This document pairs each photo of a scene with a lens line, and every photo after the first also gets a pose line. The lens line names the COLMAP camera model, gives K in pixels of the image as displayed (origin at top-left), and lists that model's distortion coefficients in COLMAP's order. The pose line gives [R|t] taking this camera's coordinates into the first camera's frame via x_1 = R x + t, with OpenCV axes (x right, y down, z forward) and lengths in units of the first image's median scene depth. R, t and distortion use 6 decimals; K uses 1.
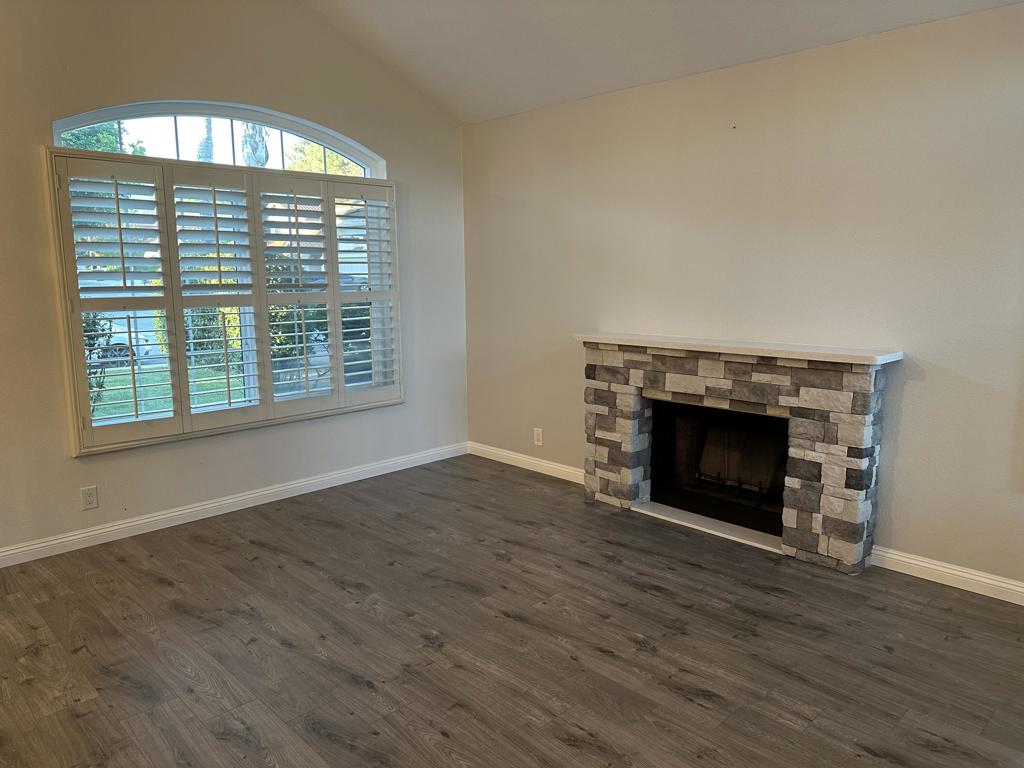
lens RADIAL K [[737.3, 0, 515.7], [0, 737.3, 384.2], [0, 0, 1]] dist [0.074833, -0.081654]
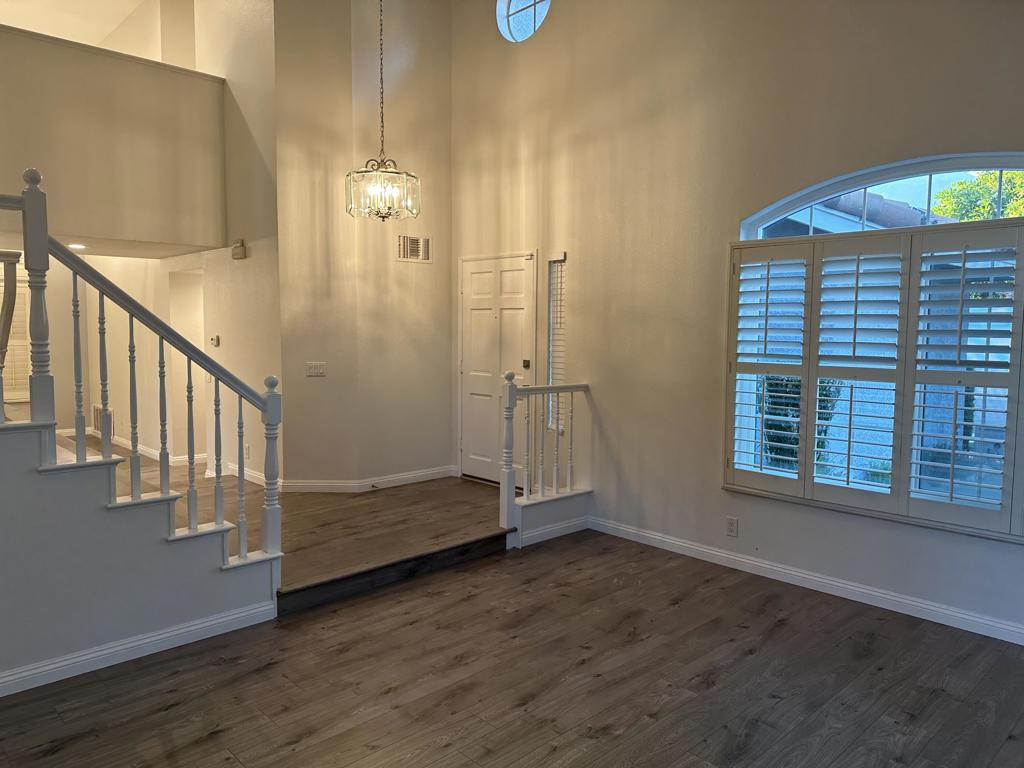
lens RADIAL K [[737.3, 0, 514.5], [0, 737.3, 383.5], [0, 0, 1]] dist [0.074833, -0.081654]
pose [[-0.031229, 0.078765, -0.996404, 0.625396], [-0.169431, 0.982046, 0.082940, -0.115848], [0.985047, 0.171412, -0.017323, 0.656728]]
